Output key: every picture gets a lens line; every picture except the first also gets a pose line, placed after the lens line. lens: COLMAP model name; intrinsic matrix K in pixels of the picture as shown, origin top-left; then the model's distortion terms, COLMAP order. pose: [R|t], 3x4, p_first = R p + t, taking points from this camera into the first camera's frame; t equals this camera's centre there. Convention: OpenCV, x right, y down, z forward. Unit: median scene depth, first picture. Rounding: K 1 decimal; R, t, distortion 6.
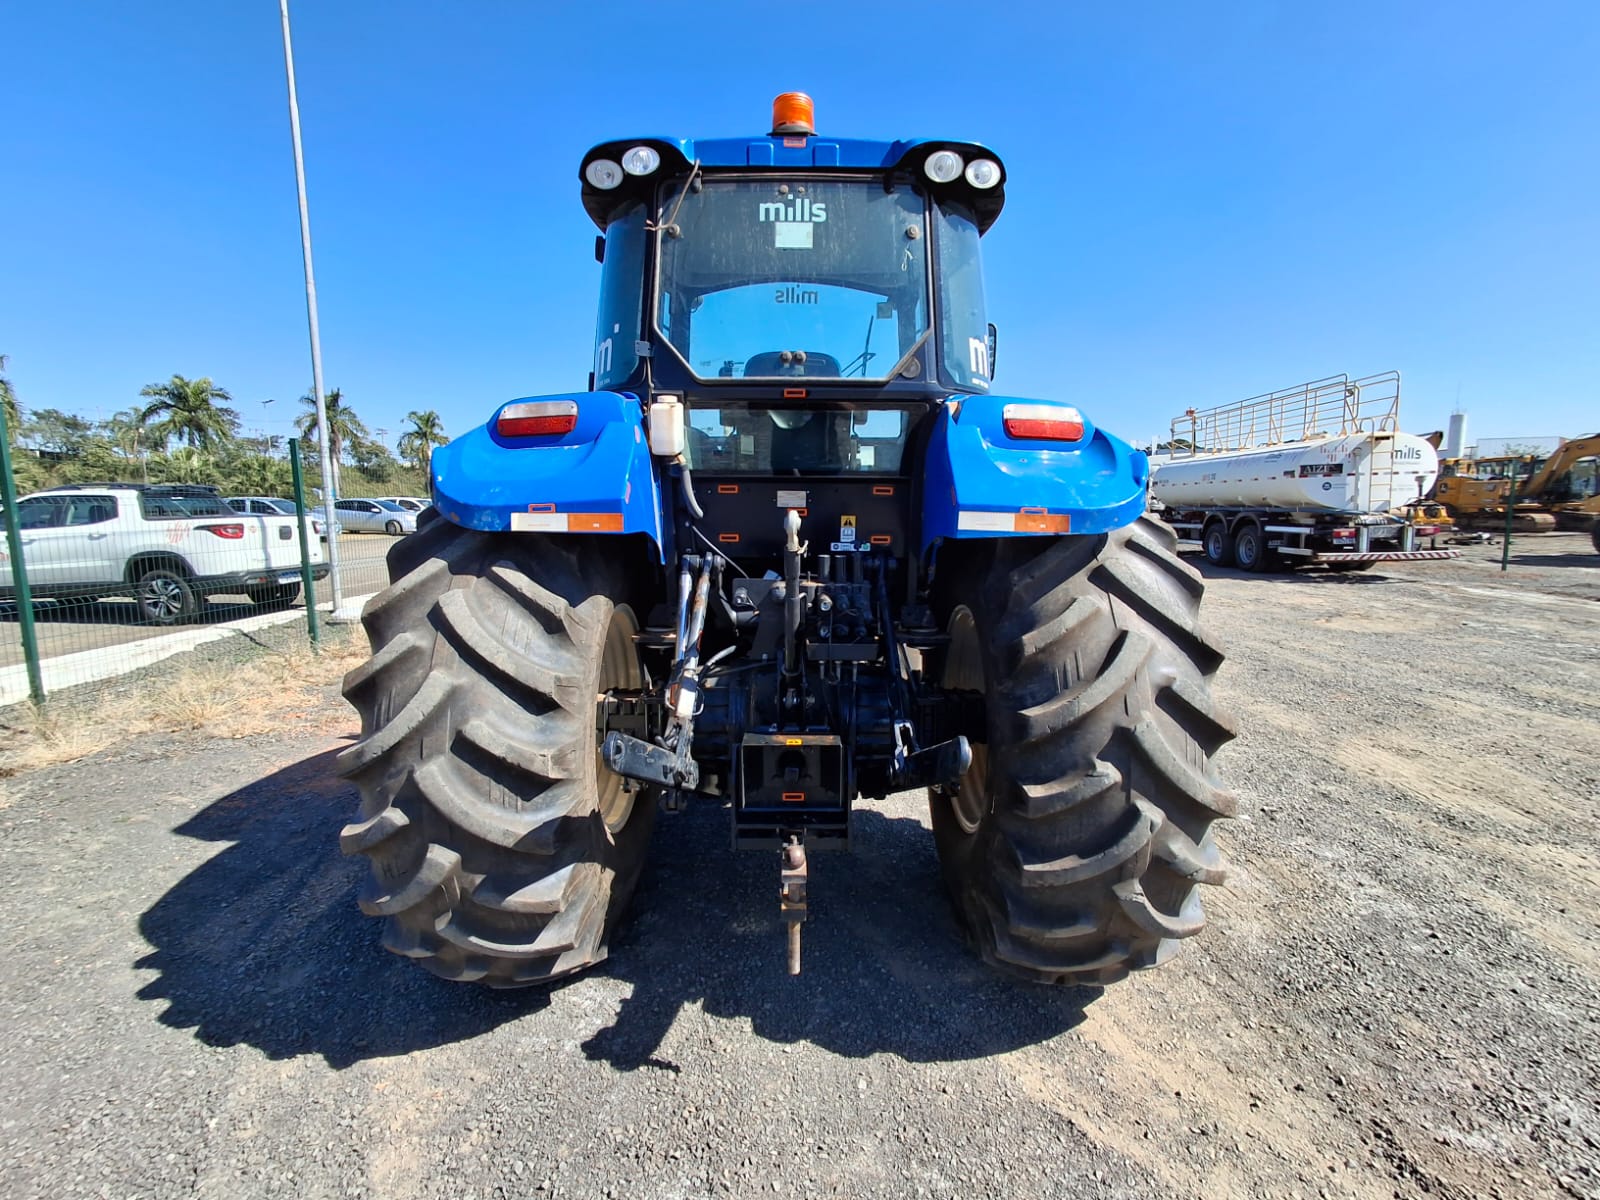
lens RADIAL K [[728.2, 0, 796.5], [0, 728.2, 596.3], [0, 0, 1]] dist [-0.001882, 0.004895]
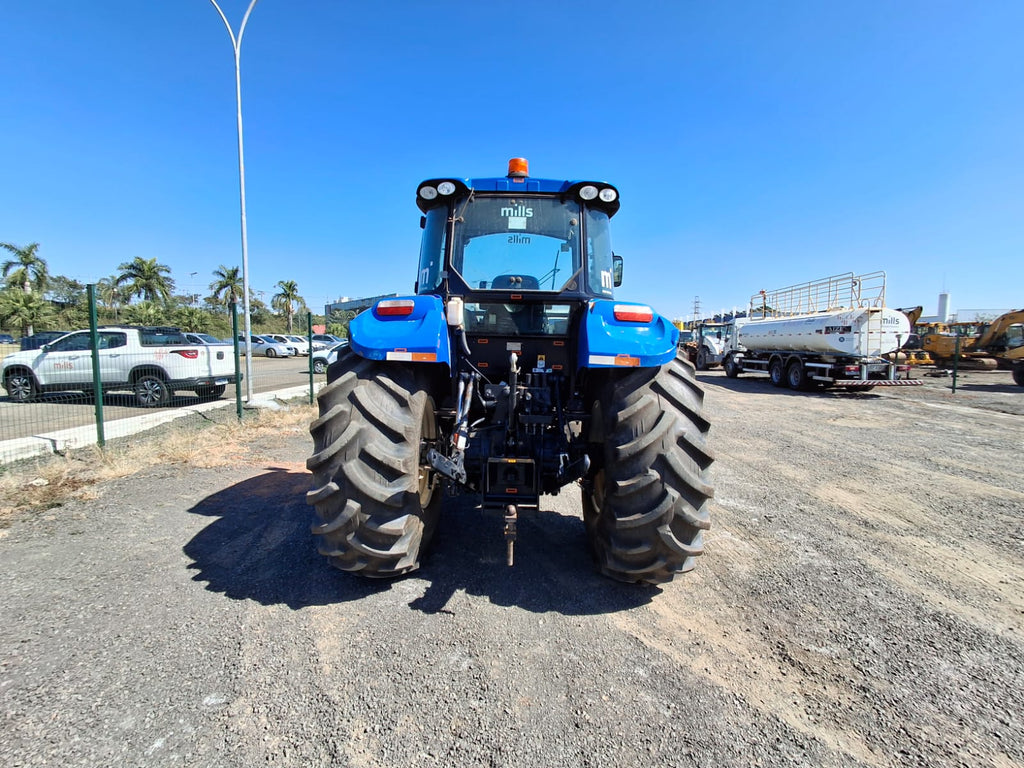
lens RADIAL K [[466.1, 0, 509.7], [0, 466.1, 381.6], [0, 0, 1]] dist [-0.001882, 0.004895]
pose [[0.999620, 0.020820, -0.018042, 0.008114], [-0.021563, 0.998885, -0.042010, 0.022919], [0.017147, 0.042383, 0.998954, -0.332436]]
